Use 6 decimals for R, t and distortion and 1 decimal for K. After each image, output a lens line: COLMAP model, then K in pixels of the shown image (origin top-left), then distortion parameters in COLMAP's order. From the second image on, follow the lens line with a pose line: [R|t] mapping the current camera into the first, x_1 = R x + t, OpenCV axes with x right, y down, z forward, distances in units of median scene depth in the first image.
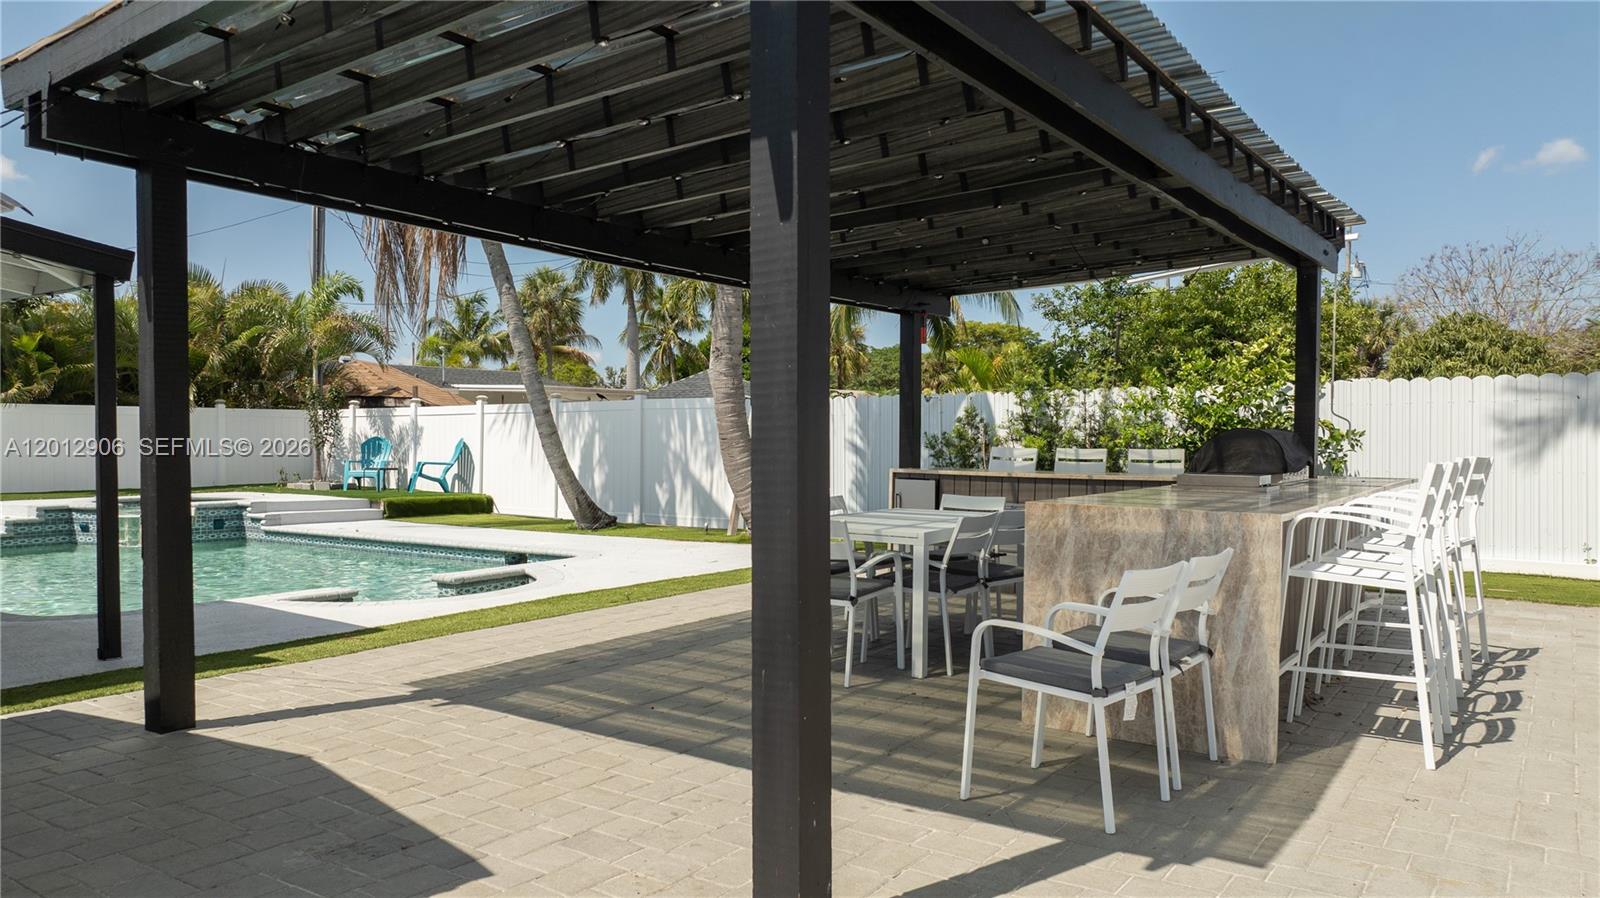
lens RADIAL K [[1124.7, 0, 800.0], [0, 1124.7, 449.0], [0, 0, 1]] dist [-0.009202, -0.005032]
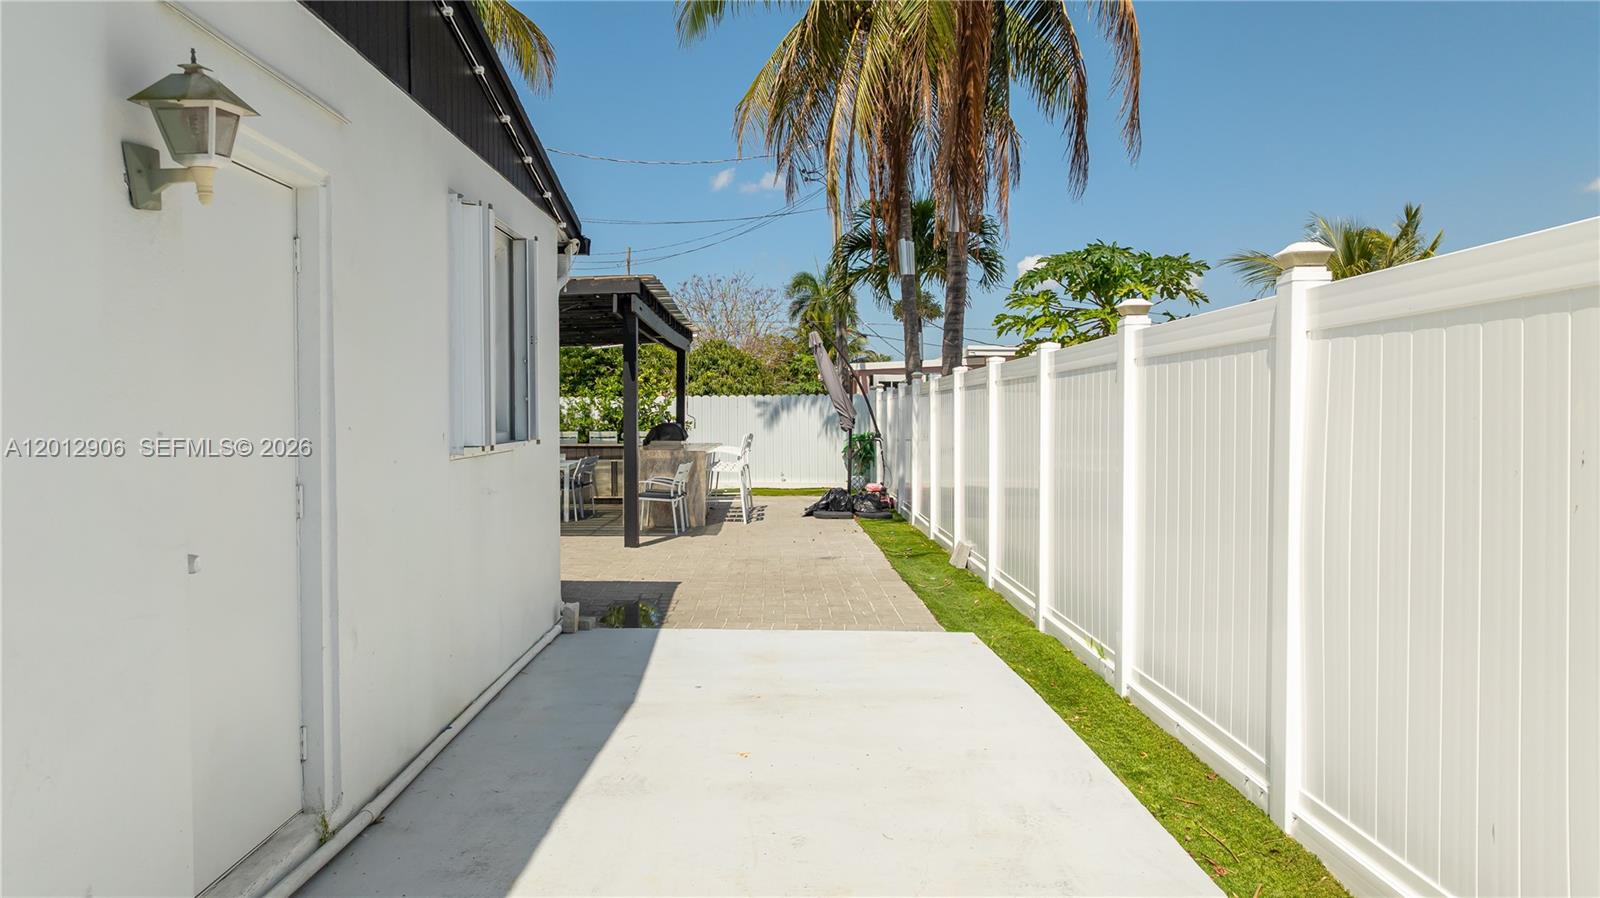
lens RADIAL K [[1124.7, 0, 800.0], [0, 1124.7, 449.0], [0, 0, 1]] dist [-0.009202, -0.005032]
pose [[0.809760, -0.017888, 0.586489, -0.632916], [0.008689, 0.999791, 0.018496, -0.002811], [-0.586697, -0.009881, 0.809746, -0.905671]]
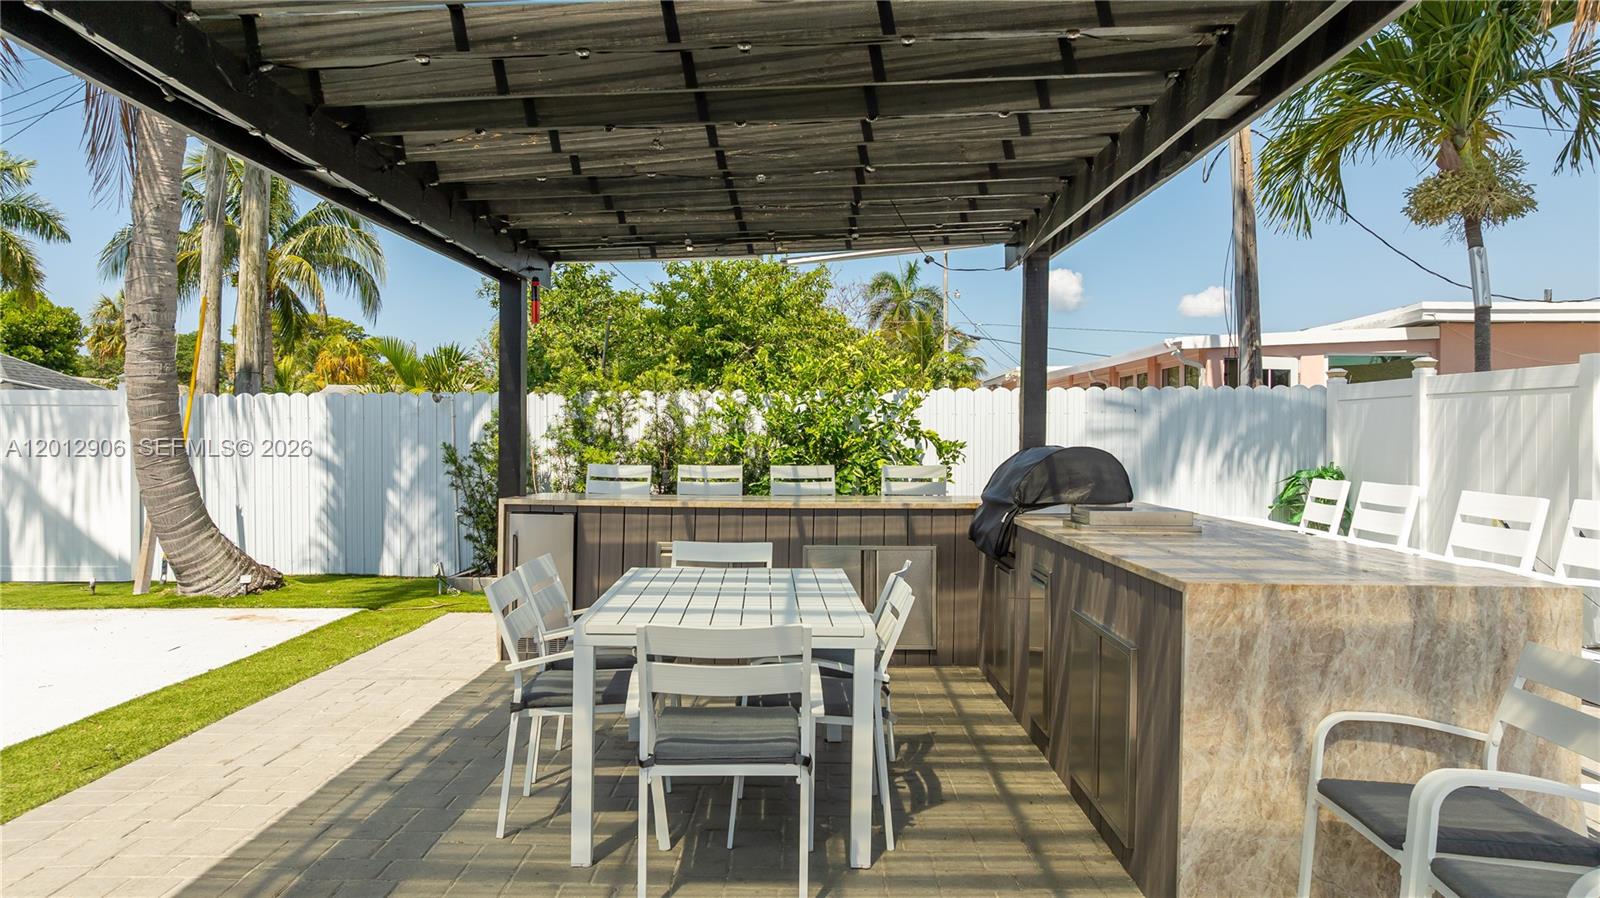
lens RADIAL K [[1124.7, 0, 800.0], [0, 1124.7, 449.0], [0, 0, 1]] dist [-0.009202, -0.005032]
pose [[0.828012, -0.004849, 0.560690, -0.171925], [0.005217, 0.999986, 0.000944, -0.014558], [-0.560687, 0.002144, 0.828025, 0.342636]]
